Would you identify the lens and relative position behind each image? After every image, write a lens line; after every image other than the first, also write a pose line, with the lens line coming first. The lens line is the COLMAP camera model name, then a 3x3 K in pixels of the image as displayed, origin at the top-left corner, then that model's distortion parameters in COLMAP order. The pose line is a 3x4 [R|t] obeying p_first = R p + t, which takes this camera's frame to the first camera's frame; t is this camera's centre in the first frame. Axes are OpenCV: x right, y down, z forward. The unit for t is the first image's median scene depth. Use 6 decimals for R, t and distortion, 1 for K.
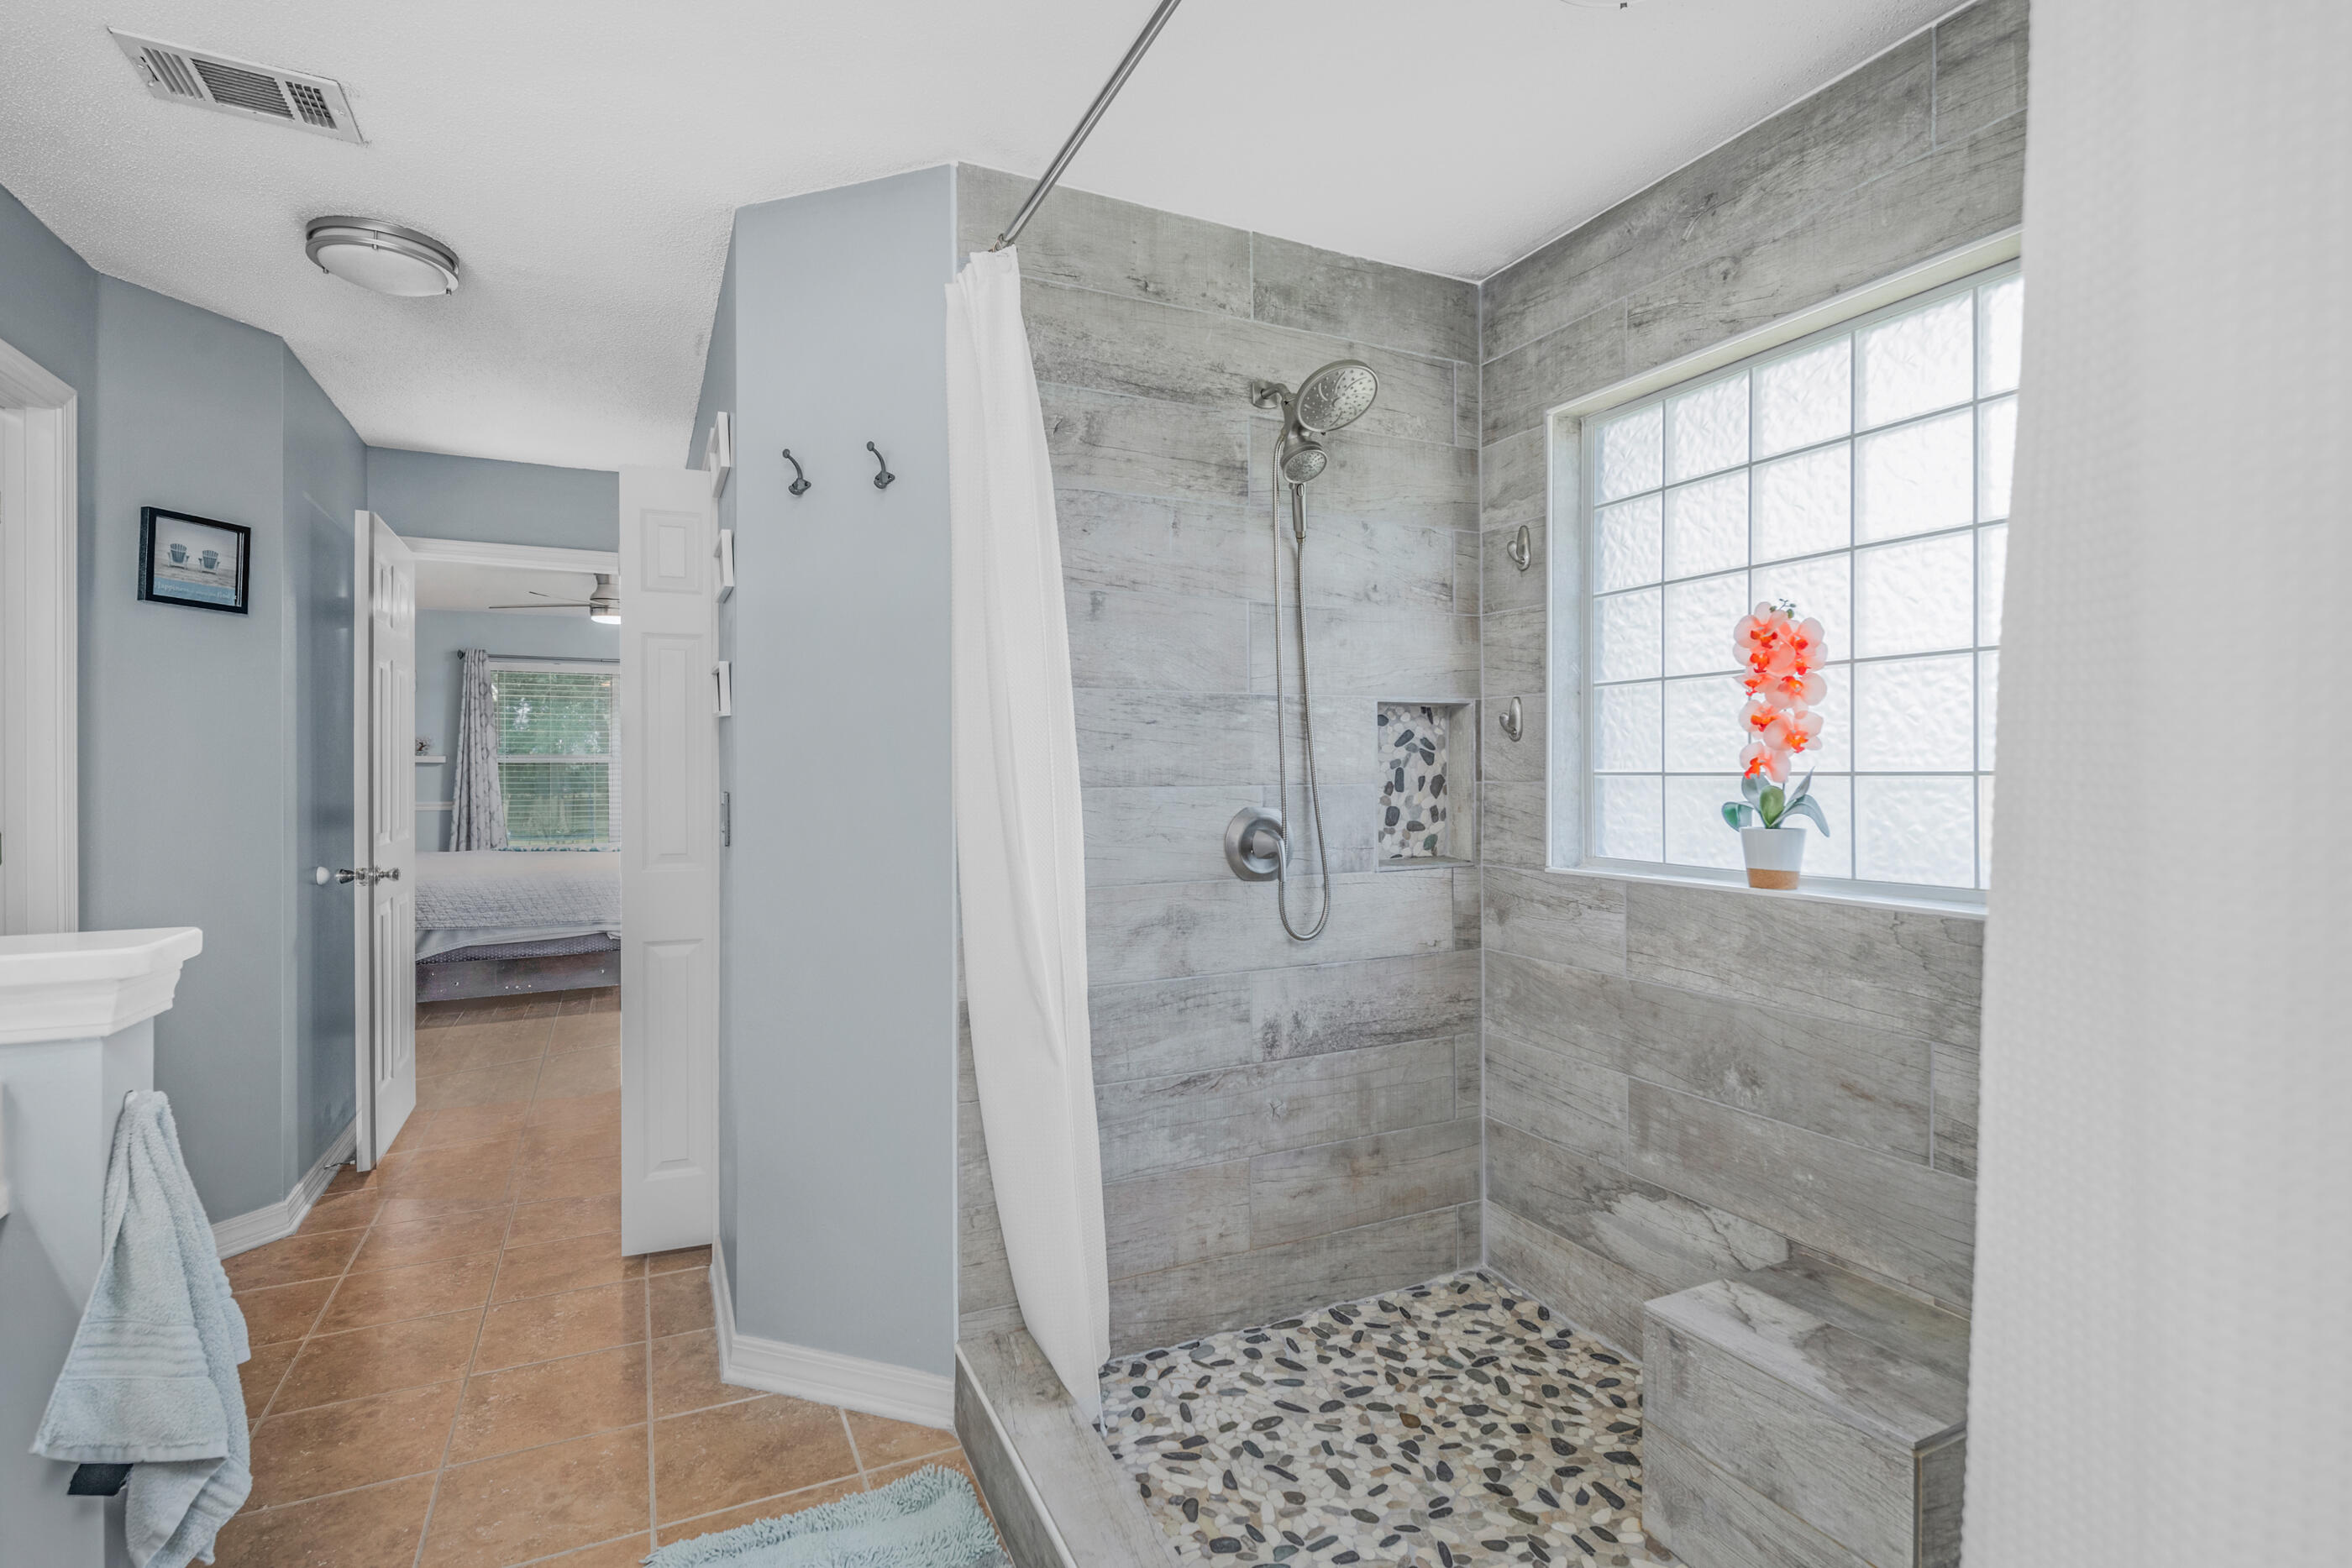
lens RADIAL K [[1082.9, 0, 1197.0], [0, 1082.9, 763.0], [0, 0, 1]] dist [0.005829, -0.006734]
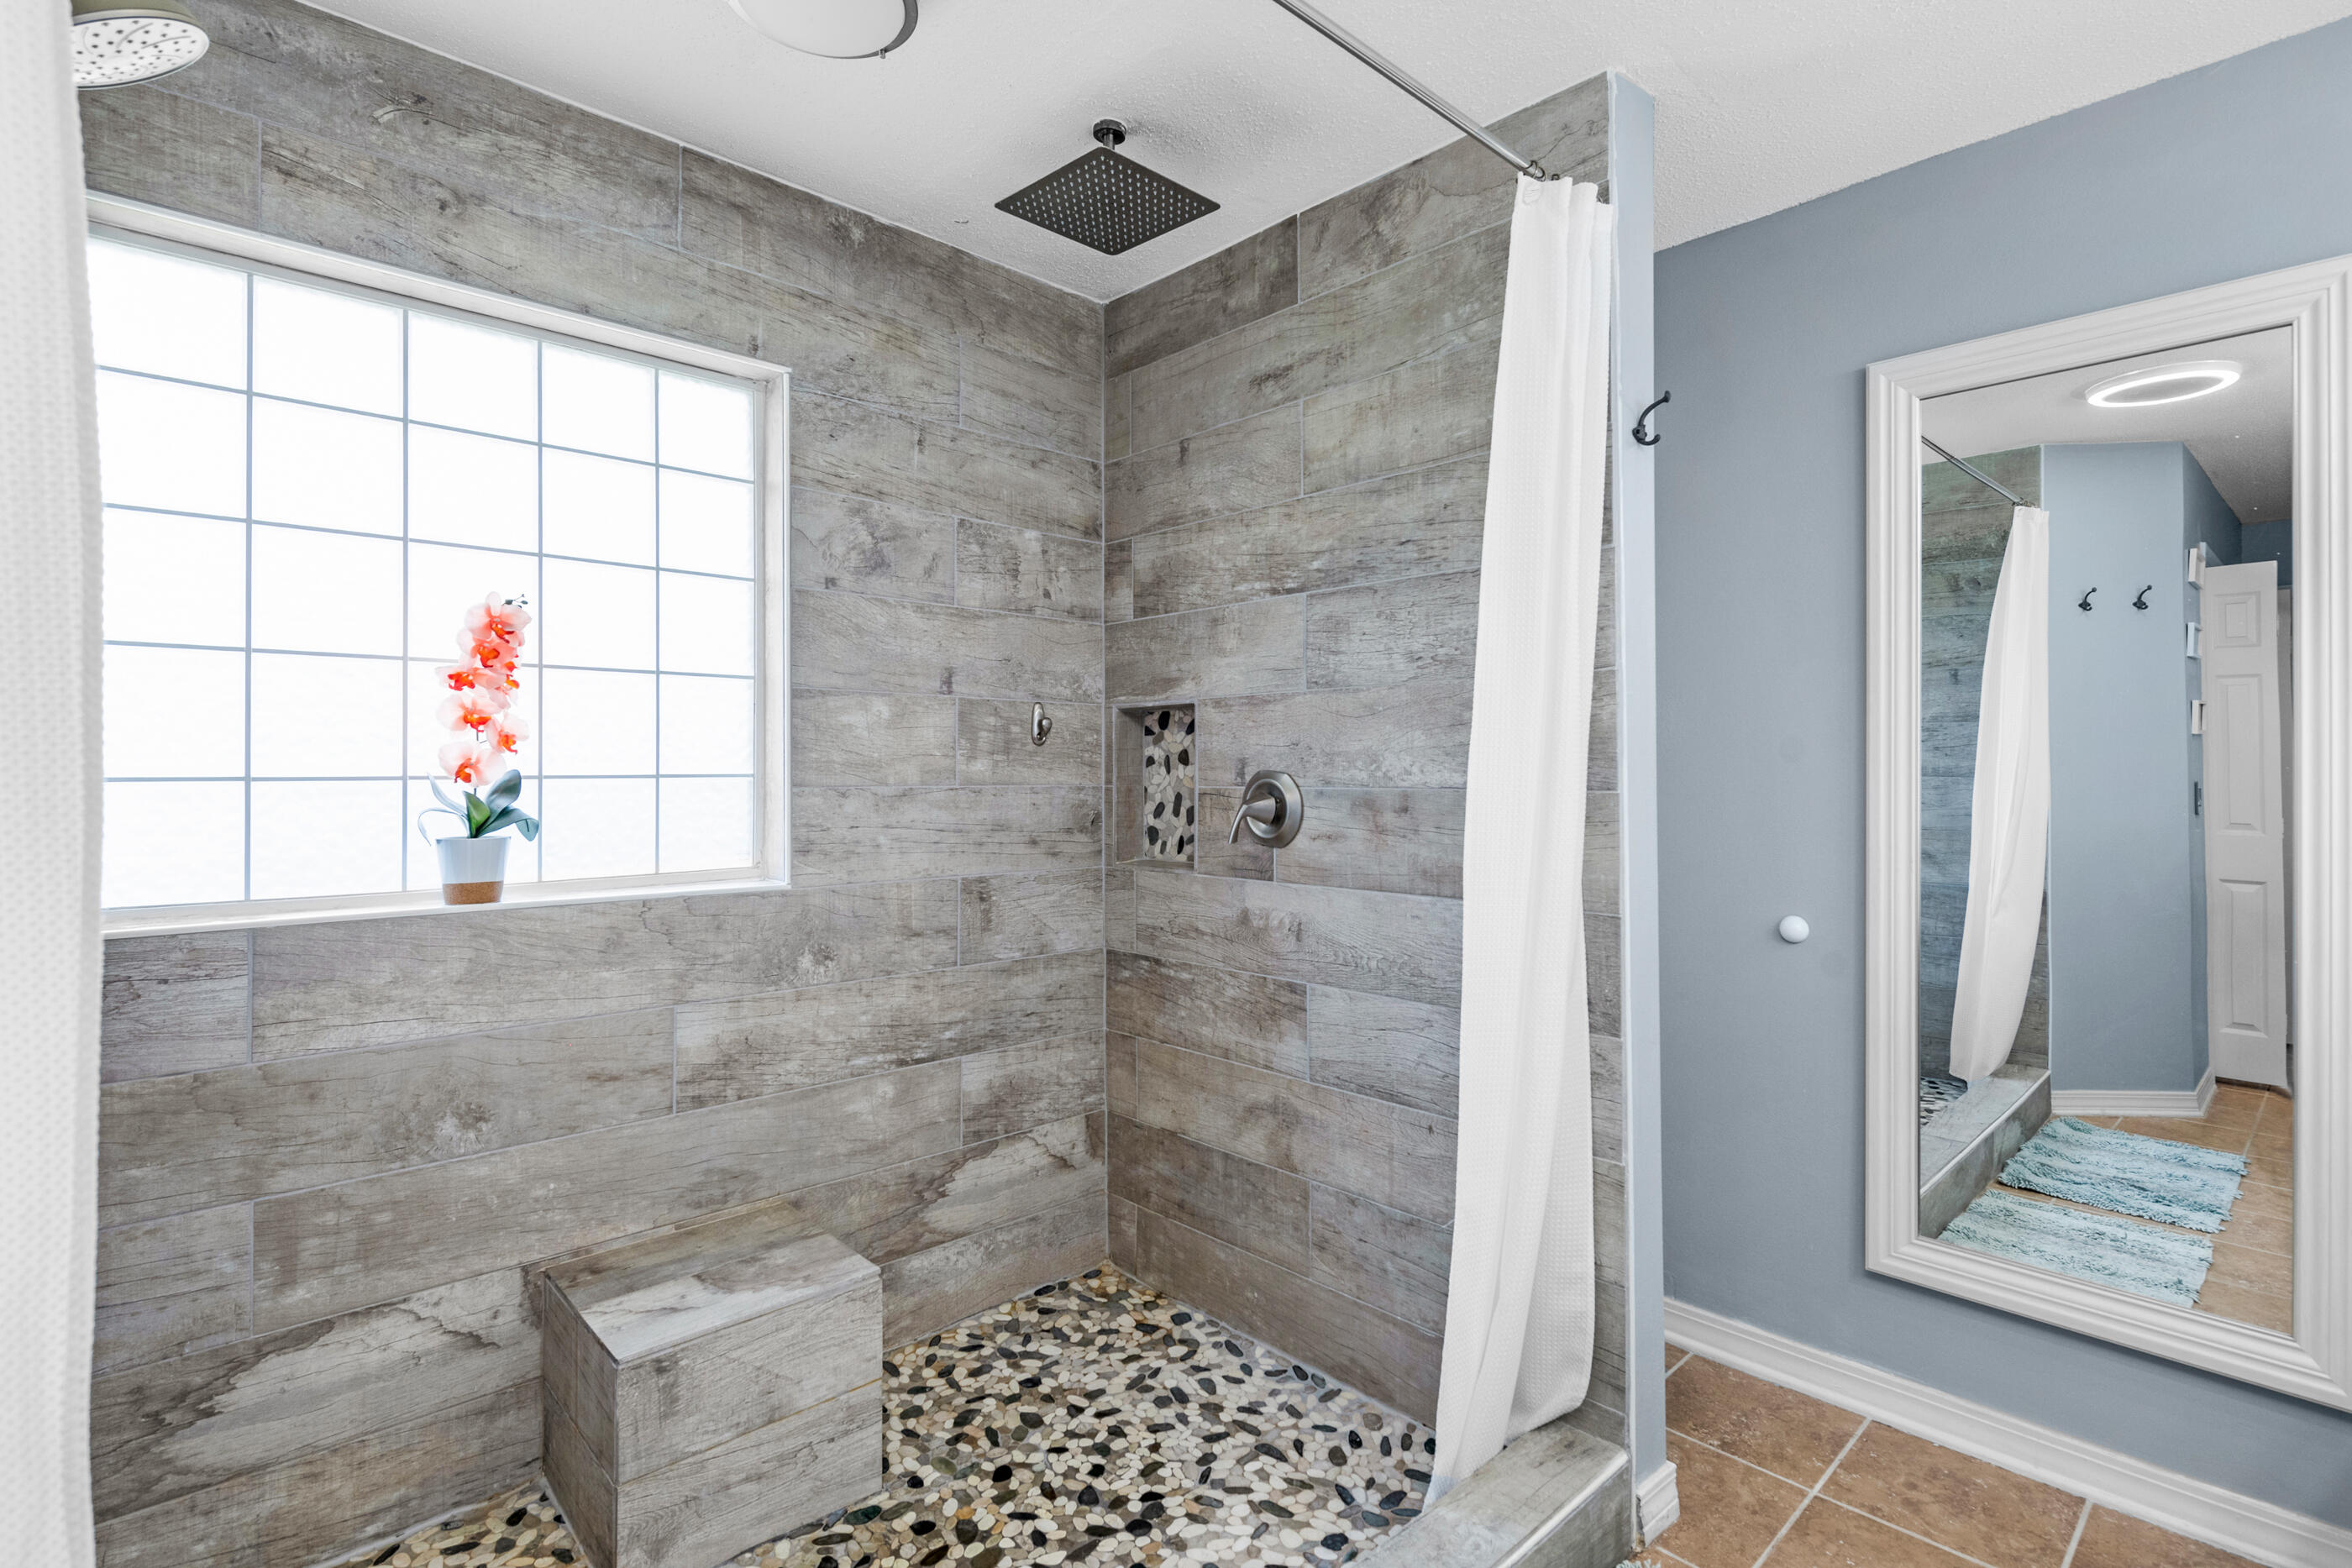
lens RADIAL K [[1106.5, 0, 1164.9], [0, 1106.5, 750.7], [0, 0, 1]] dist [0.001324, -0.005453]
pose [[-0.262290, 0.020401, 0.964773, -0.537795], [-0.003996, 0.999745, -0.022227, 0.005799], [-0.964981, -0.009685, -0.262141, 0.702189]]
